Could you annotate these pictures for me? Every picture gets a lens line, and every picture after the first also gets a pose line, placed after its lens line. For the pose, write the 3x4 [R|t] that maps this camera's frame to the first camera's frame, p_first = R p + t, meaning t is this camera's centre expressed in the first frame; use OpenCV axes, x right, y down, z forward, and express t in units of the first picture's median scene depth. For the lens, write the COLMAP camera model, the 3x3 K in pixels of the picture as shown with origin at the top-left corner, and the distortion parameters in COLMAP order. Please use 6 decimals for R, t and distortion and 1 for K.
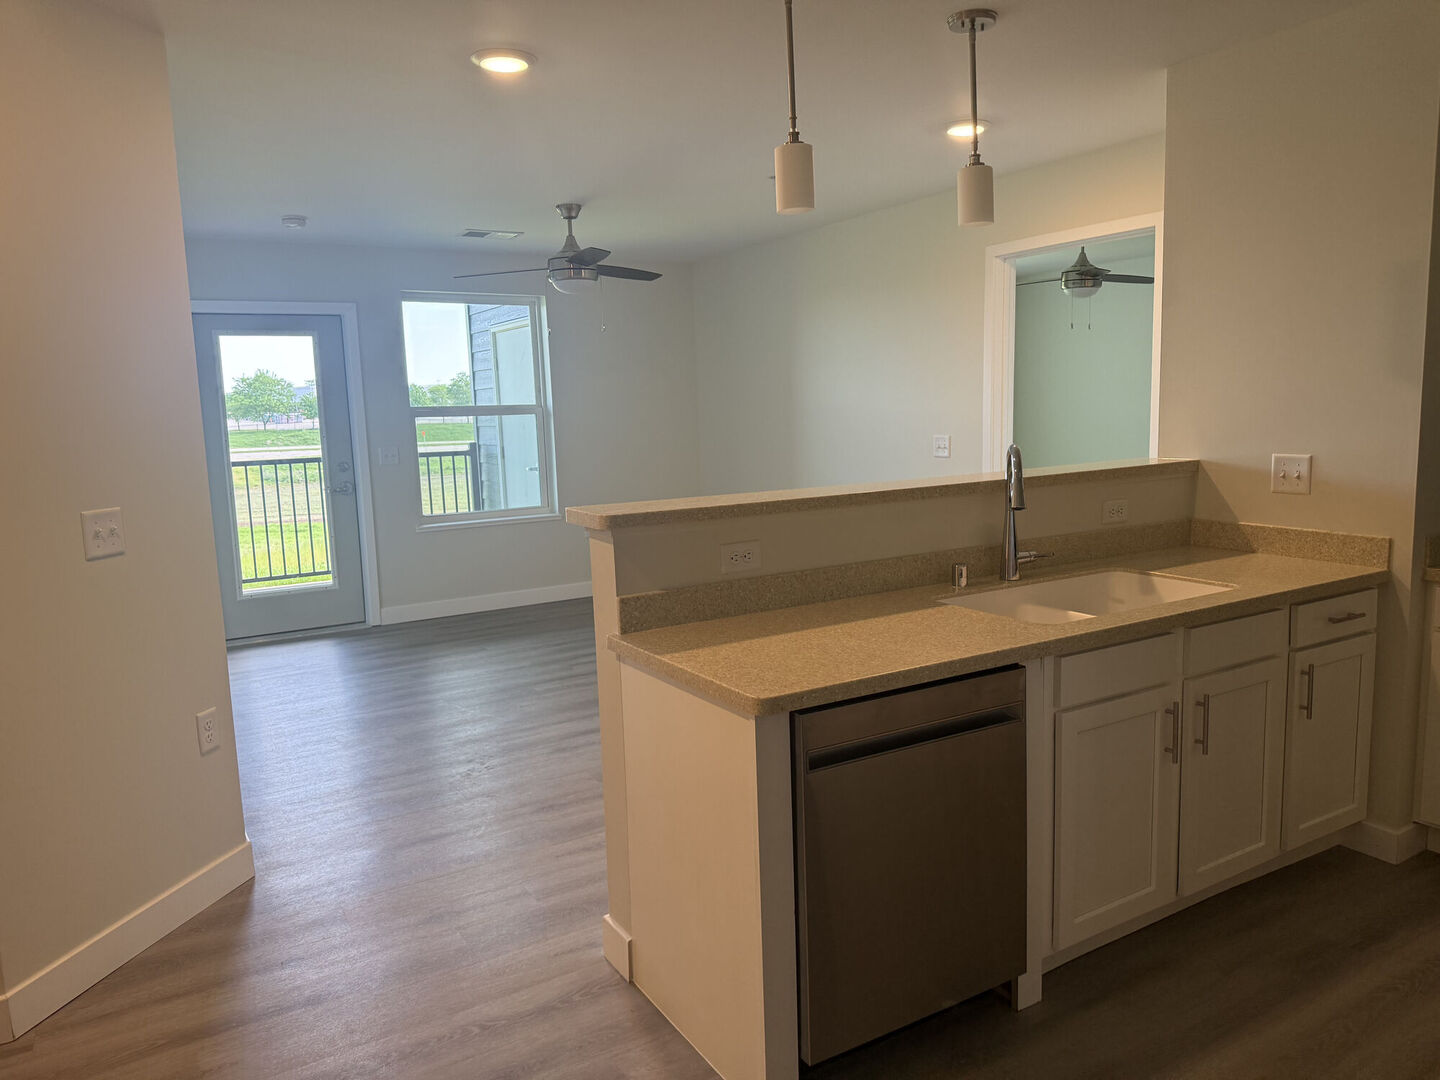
lens RADIAL K [[997.3, 0, 719.3], [0, 997.3, 539.9], [0, 0, 1]] dist [-0.005620, -0.002531]
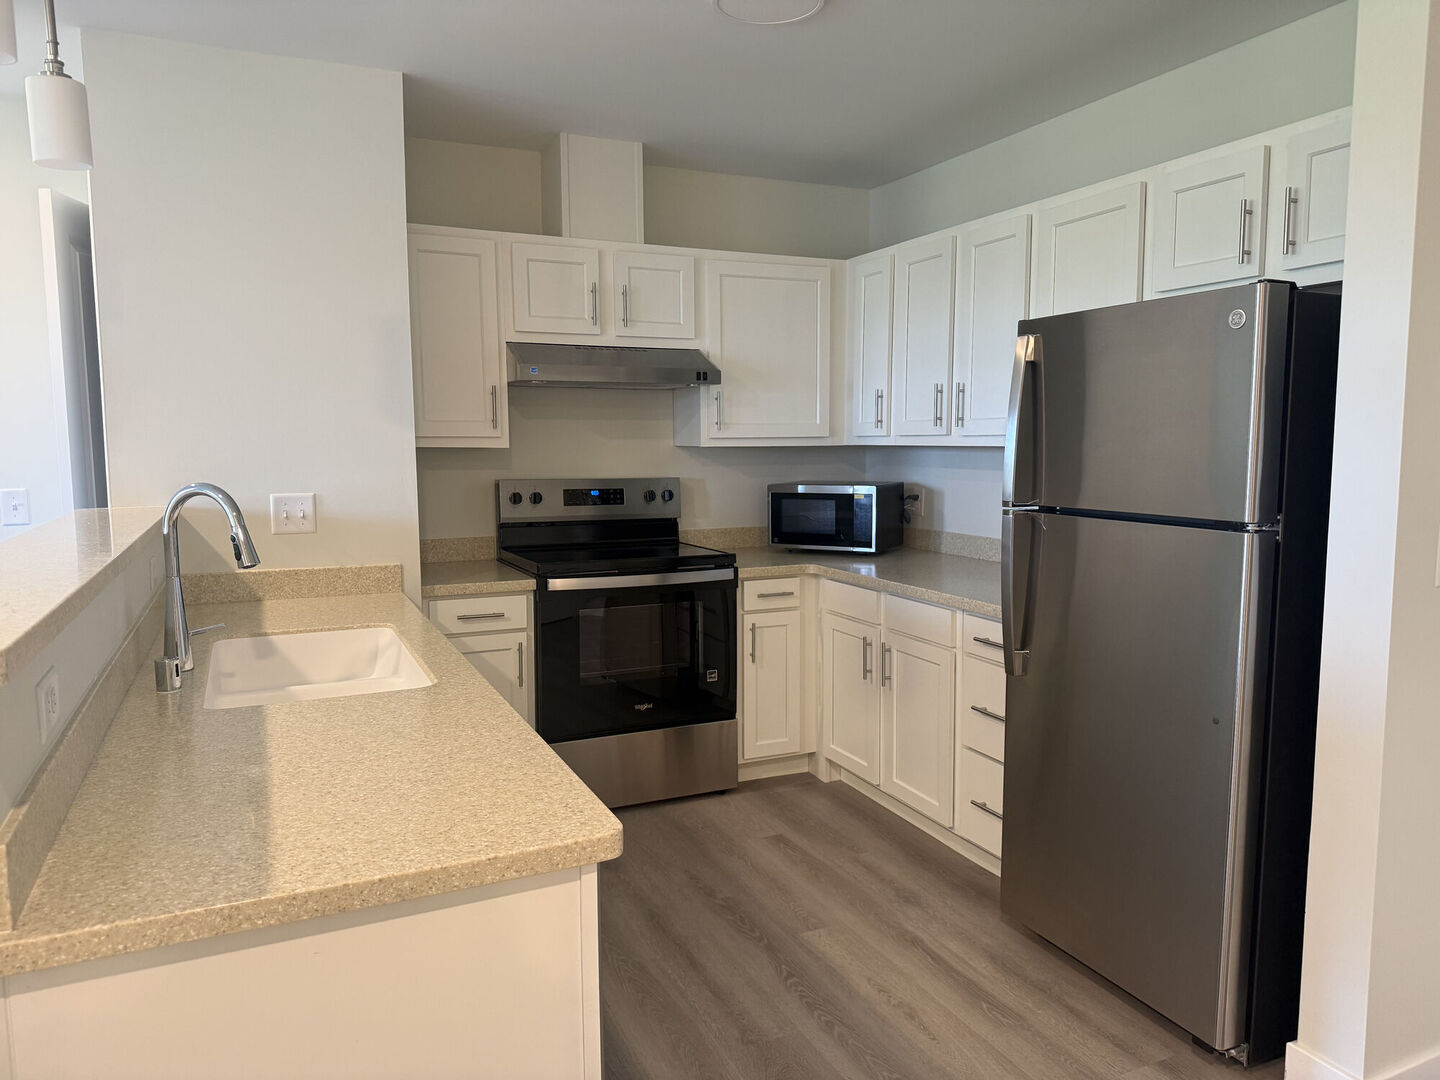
lens RADIAL K [[997.3, 0, 719.5], [0, 997.3, 539.5], [0, 0, 1]] dist [-0.005620, -0.002531]
pose [[0.093590, -0.069365, 0.993192, -0.369266], [0.137823, 0.988868, 0.056076, -0.039726], [-0.986025, 0.131637, 0.102108, 0.502921]]
